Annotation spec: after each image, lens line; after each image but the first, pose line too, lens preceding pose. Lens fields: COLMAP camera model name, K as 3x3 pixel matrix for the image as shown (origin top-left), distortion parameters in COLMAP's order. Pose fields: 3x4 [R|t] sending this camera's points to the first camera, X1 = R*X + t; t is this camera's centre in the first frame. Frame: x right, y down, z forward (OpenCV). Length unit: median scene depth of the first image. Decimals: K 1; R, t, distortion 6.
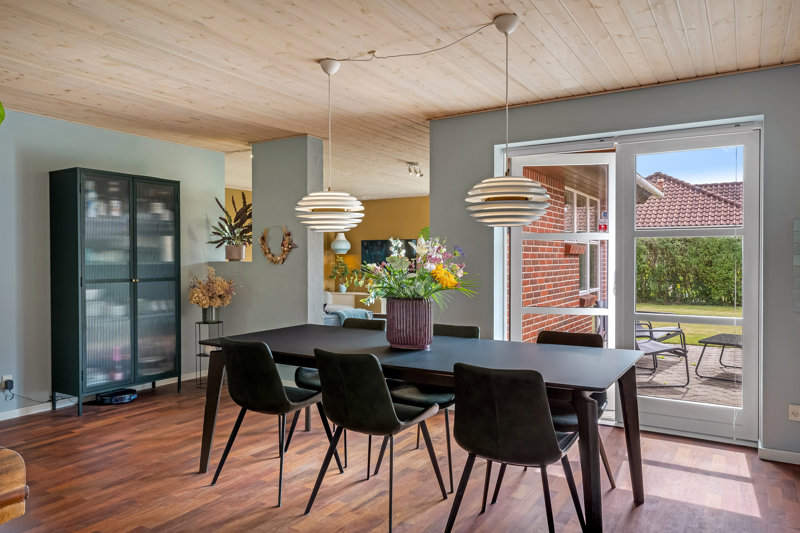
lens RADIAL K [[568.5, 0, 399.3], [0, 568.5, 266.4], [0, 0, 1]] dist [-0.014252, 0.001166]
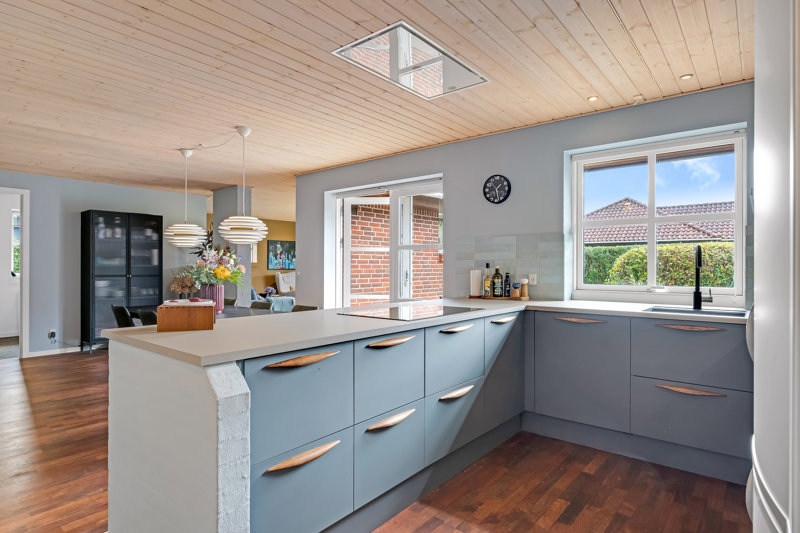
lens RADIAL K [[439.8, 0, 396.4], [0, 439.8, 266.5], [0, 0, 1]] dist [-0.023894, 0.001102]
pose [[0.990319, 0.005933, -0.138684, 0.496793], [-0.007401, 0.999922, -0.010075, 0.004349], [0.138614, 0.011003, 0.990285, -0.164510]]
